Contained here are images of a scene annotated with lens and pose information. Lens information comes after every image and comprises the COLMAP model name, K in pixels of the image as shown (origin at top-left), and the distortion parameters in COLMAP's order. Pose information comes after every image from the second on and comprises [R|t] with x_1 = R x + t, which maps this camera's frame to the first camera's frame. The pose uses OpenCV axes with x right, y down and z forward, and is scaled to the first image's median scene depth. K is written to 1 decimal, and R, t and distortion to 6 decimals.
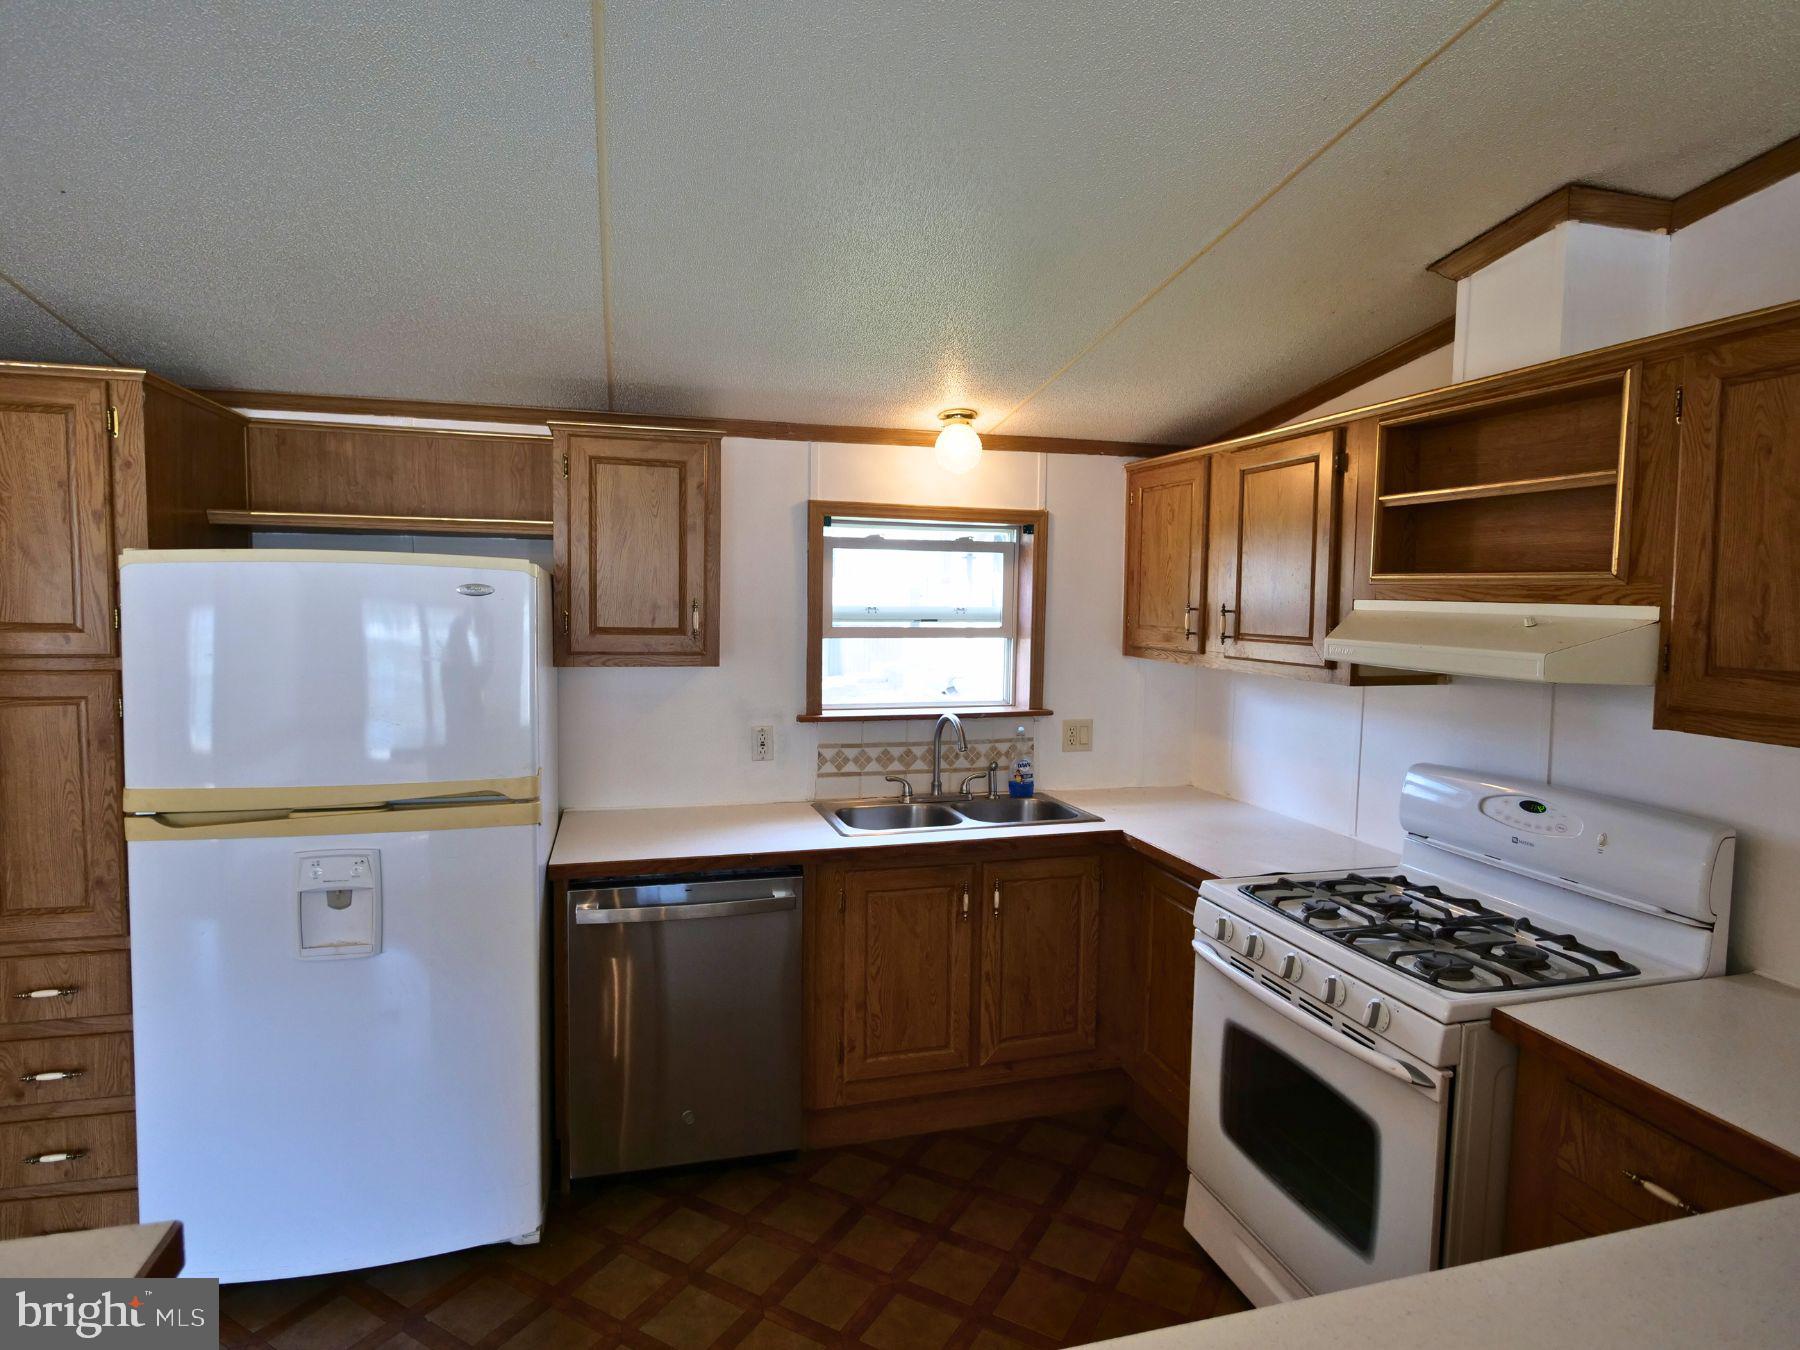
lens RADIAL K [[984.8, 0, 908.5], [0, 984.8, 663.1], [0, 0, 1]] dist [-0.015289, 0.005610]
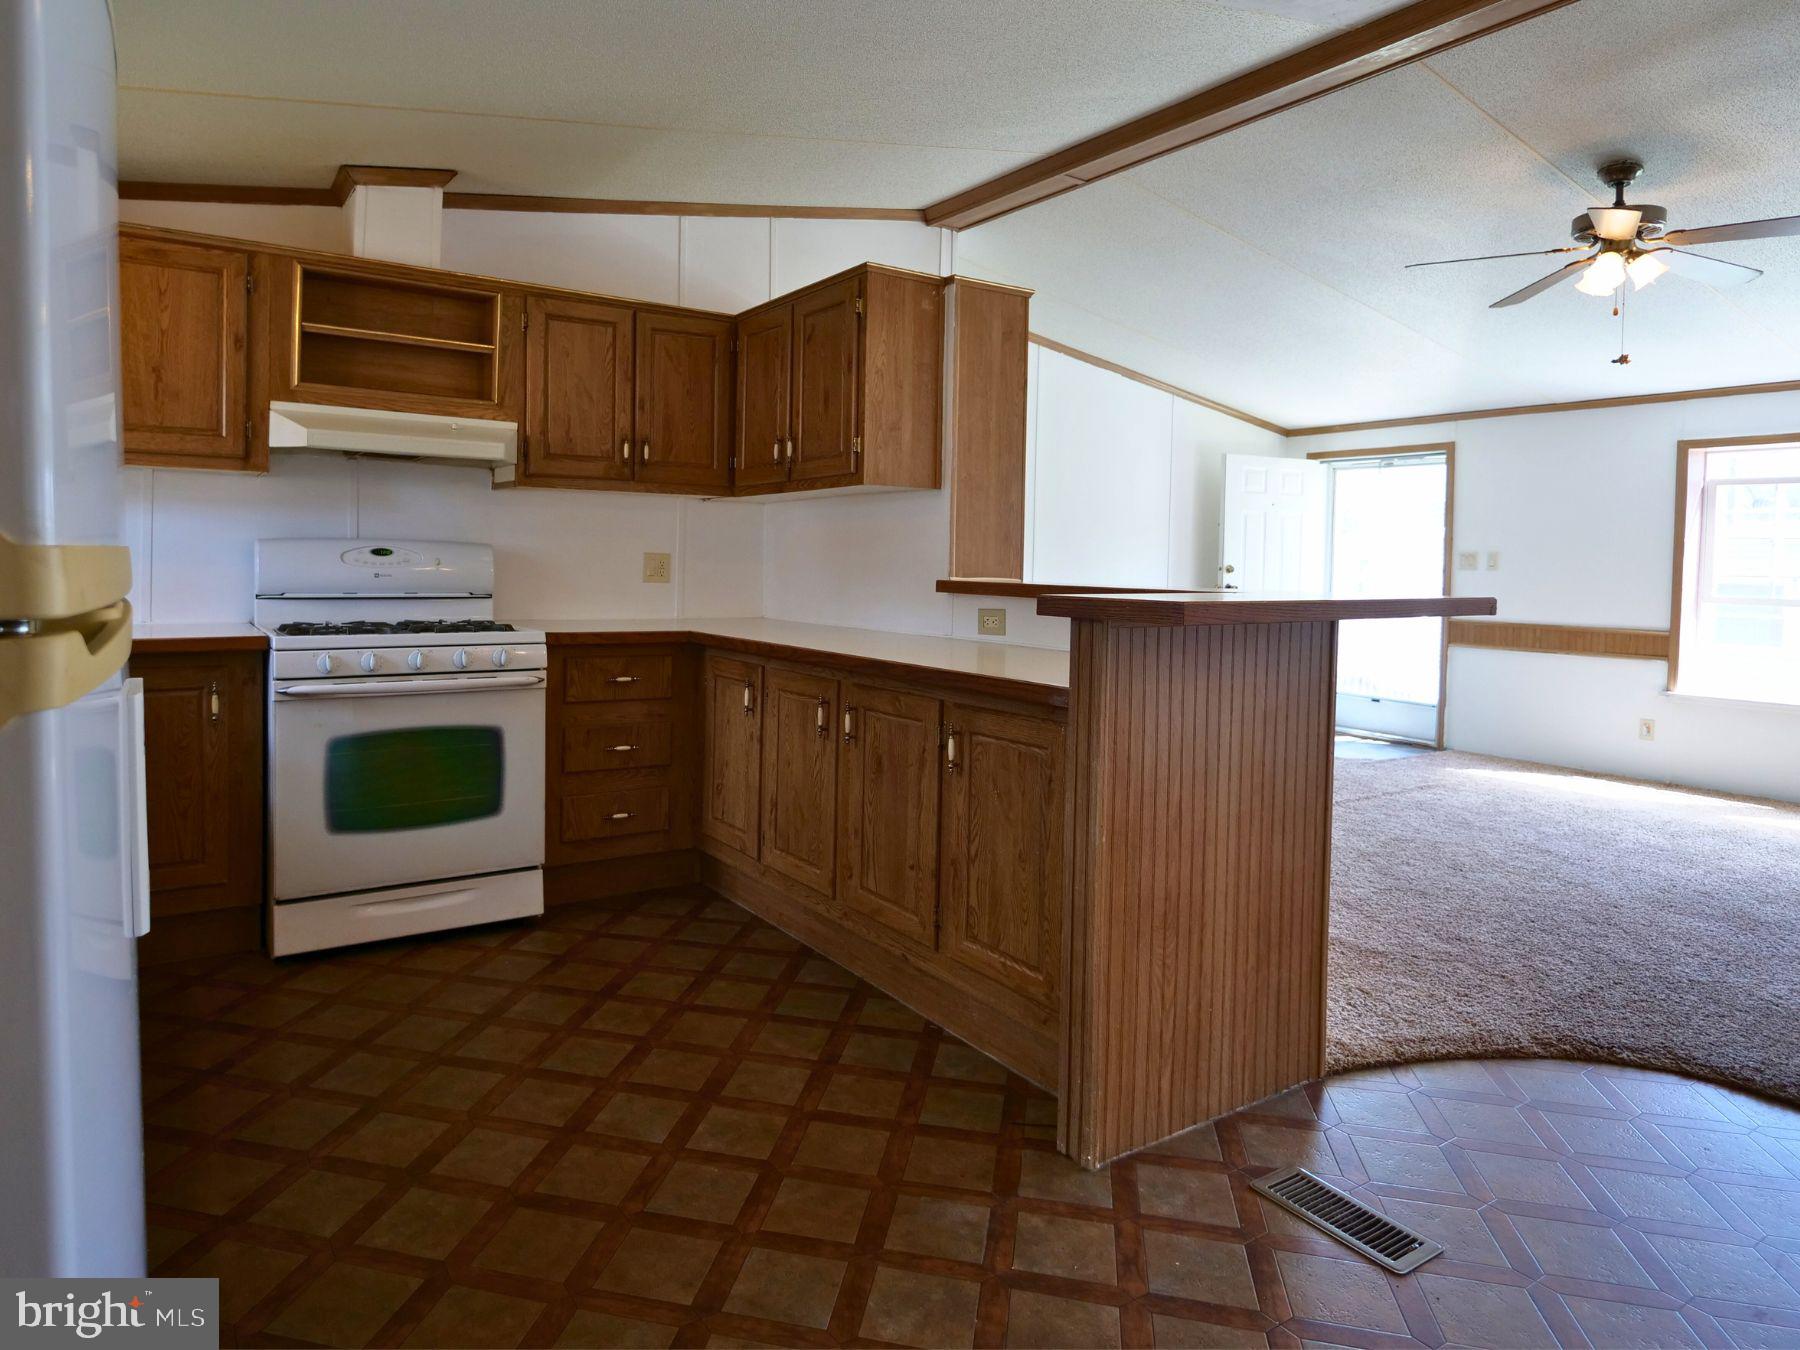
lens RADIAL K [[1140.5, 0, 894.8], [0, 1140.5, 572.5], [0, 0, 1]] dist [-0.005045, 0.000942]
pose [[-0.311349, -0.038283, 0.949524, -0.995487], [0.039042, 0.997829, 0.053032, 0.090788], [-0.949493, 0.053583, -0.309179, 0.620989]]
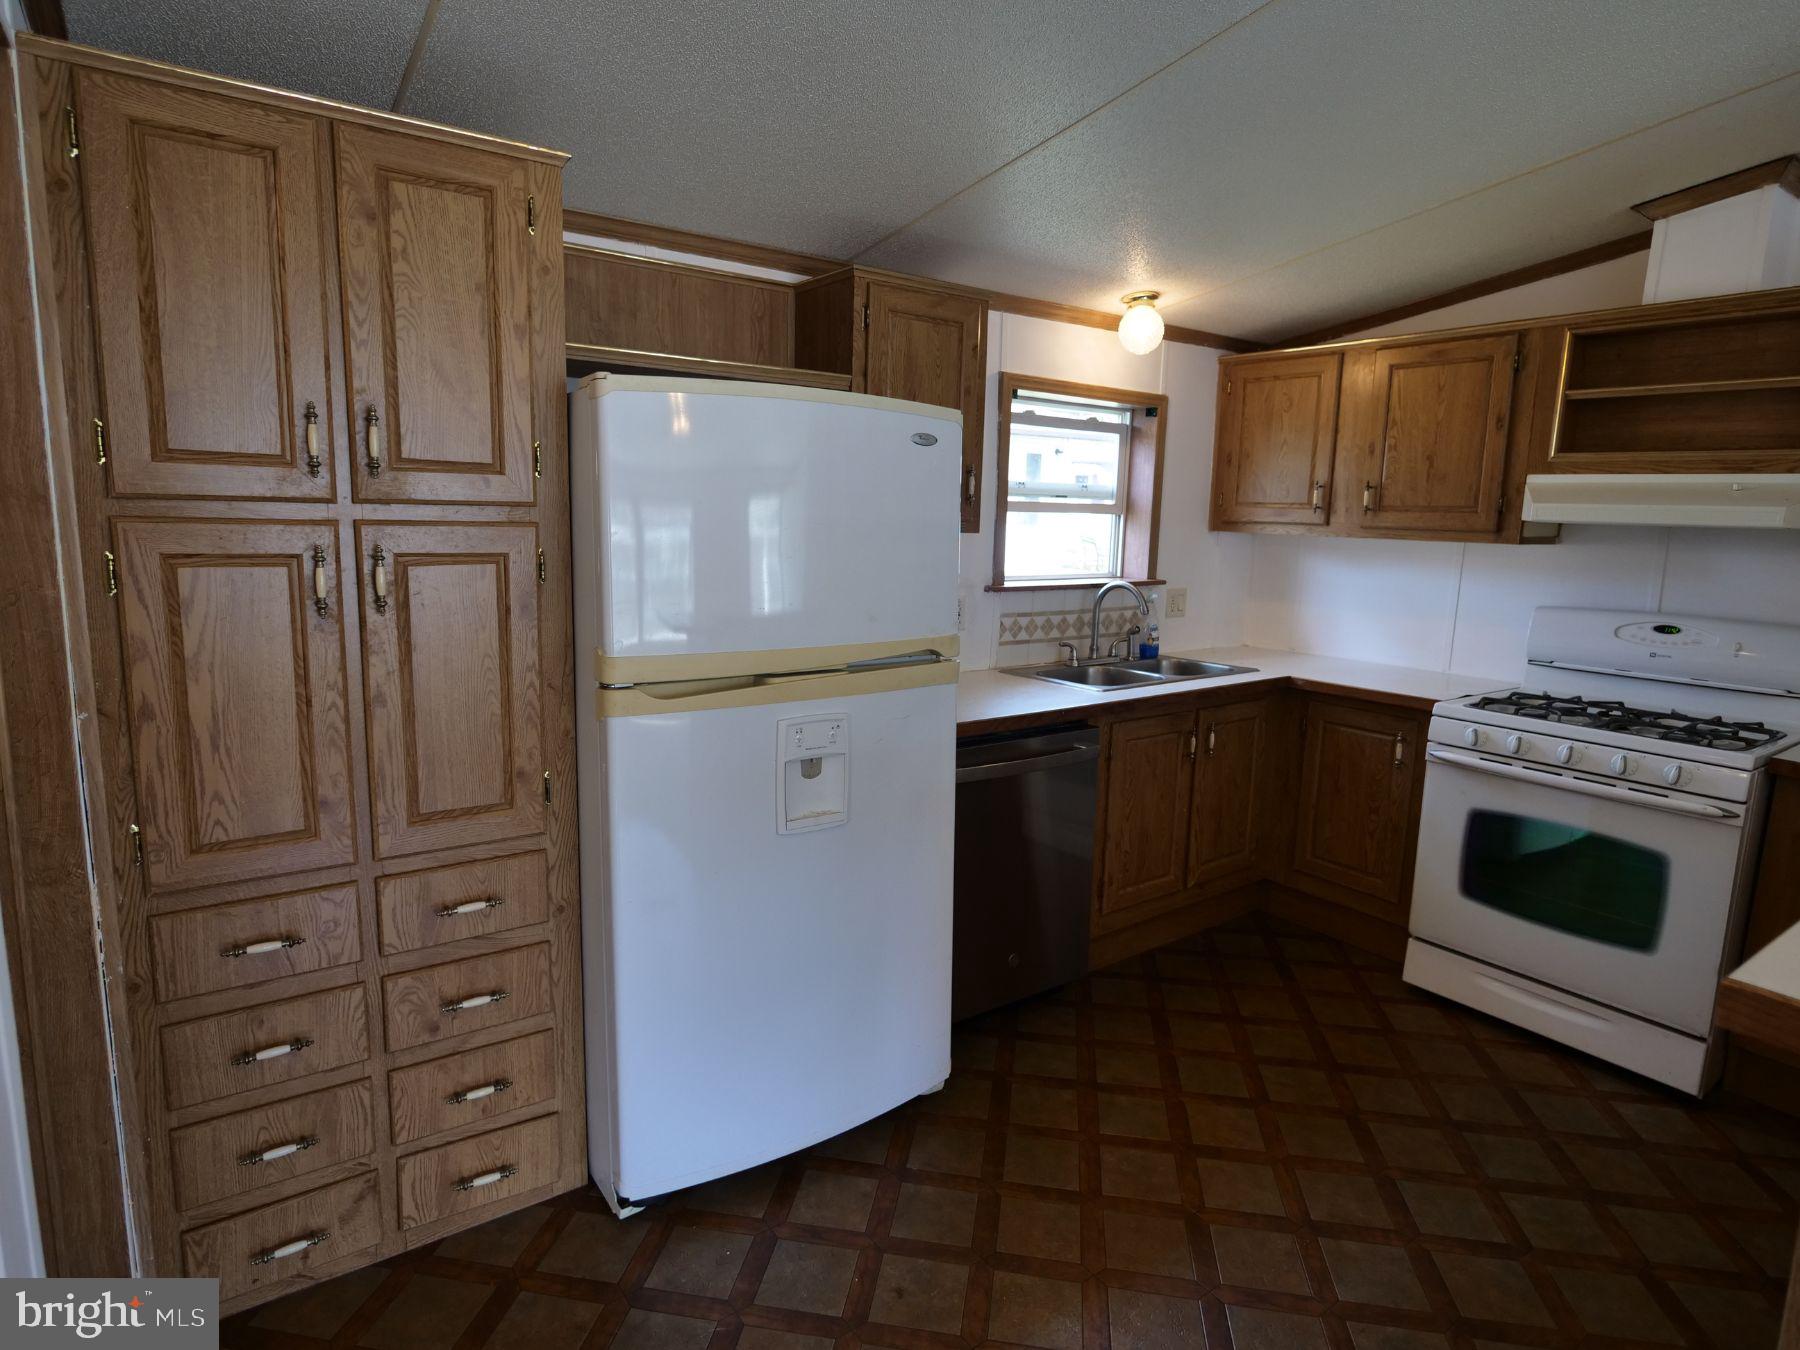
lens RADIAL K [[984.8, 0, 908.5], [0, 984.8, 663.1], [0, 0, 1]] dist [-0.015289, 0.005610]
pose [[0.938682, -0.043901, 0.341979, -0.634268], [0.011939, 0.995404, 0.095015, 0.040764], [-0.344578, -0.085106, 0.934892, 0.072841]]
